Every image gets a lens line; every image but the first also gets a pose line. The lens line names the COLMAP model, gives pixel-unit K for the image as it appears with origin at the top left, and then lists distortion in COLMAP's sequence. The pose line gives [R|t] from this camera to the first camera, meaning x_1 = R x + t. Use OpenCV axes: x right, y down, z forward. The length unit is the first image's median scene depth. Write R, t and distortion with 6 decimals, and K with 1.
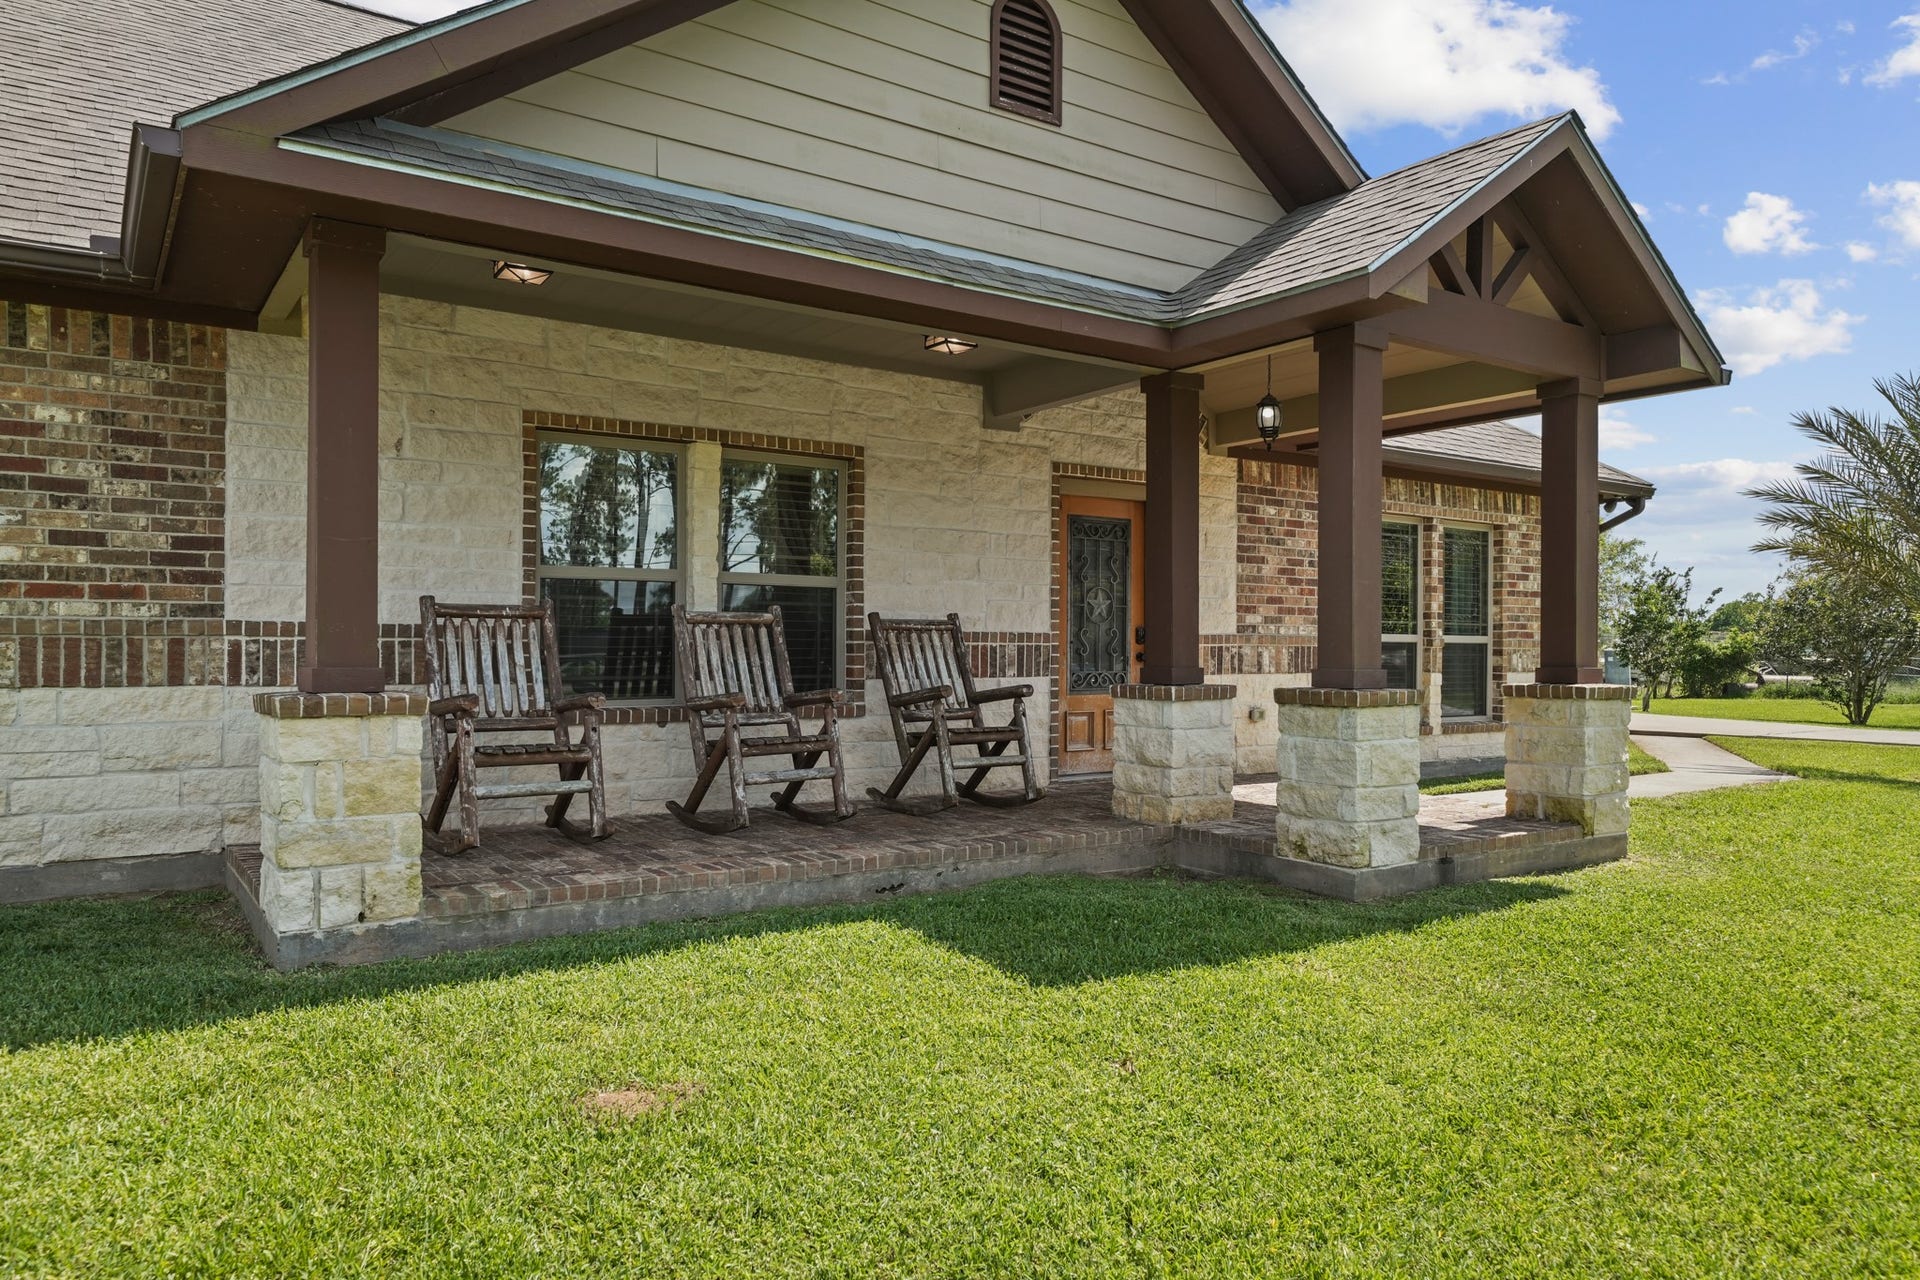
lens RADIAL K [[1280.0, 0, 960.0], [0, 1280.0, 640.0], [0, 0, 1]] dist [0.002400, 0.000307]
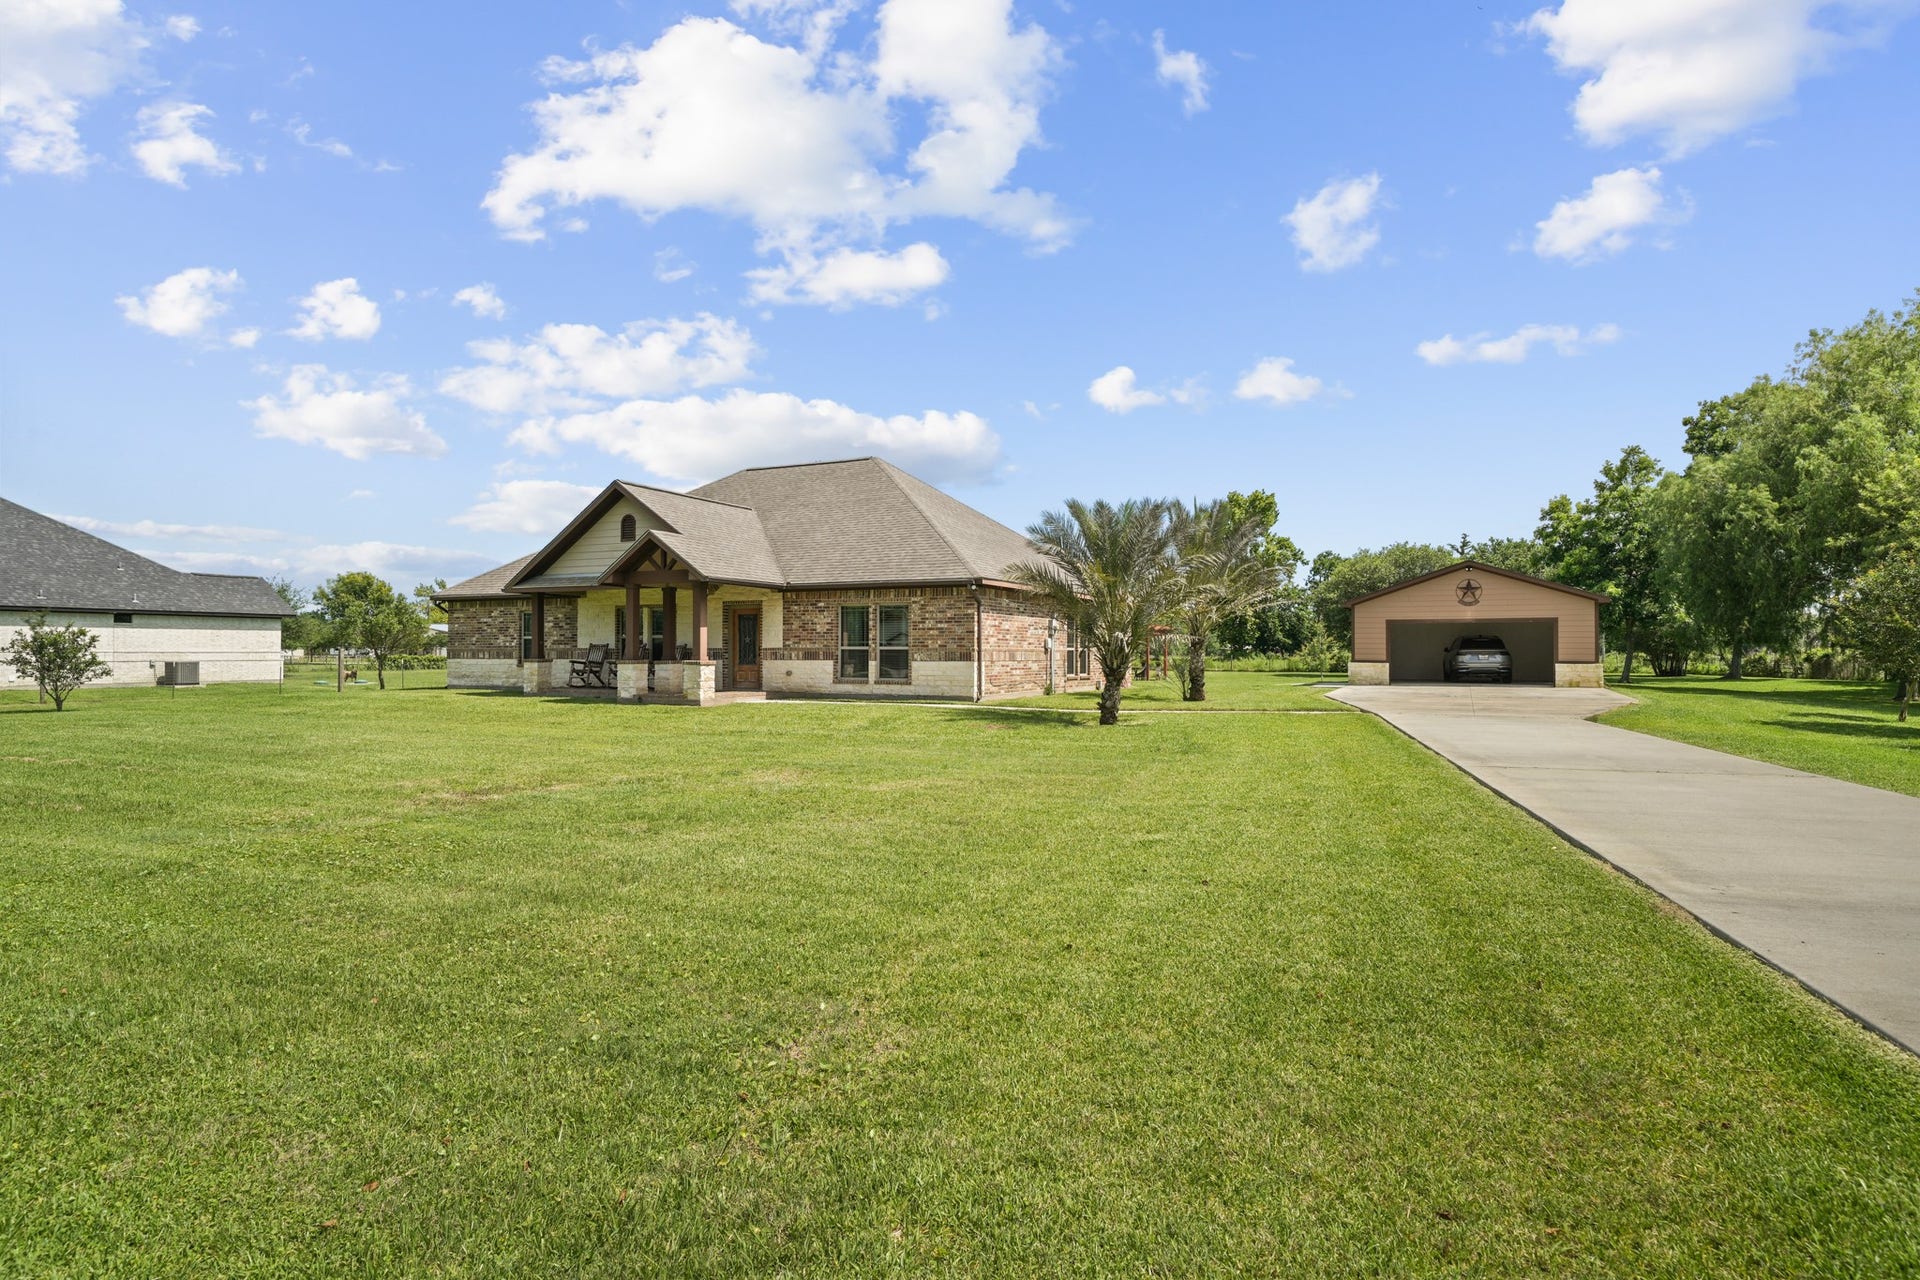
lens RADIAL K [[1054.2, 0, 960.0], [0, 1054.2, 640.0], [0, 0, 1]] dist [-0.001845, -0.000250]
pose [[0.493375, -0.014120, -0.869702, 3.626681], [0.006854, 0.999900, -0.012345, 0.016171], [0.869790, 0.000130, 0.493423, 0.118348]]
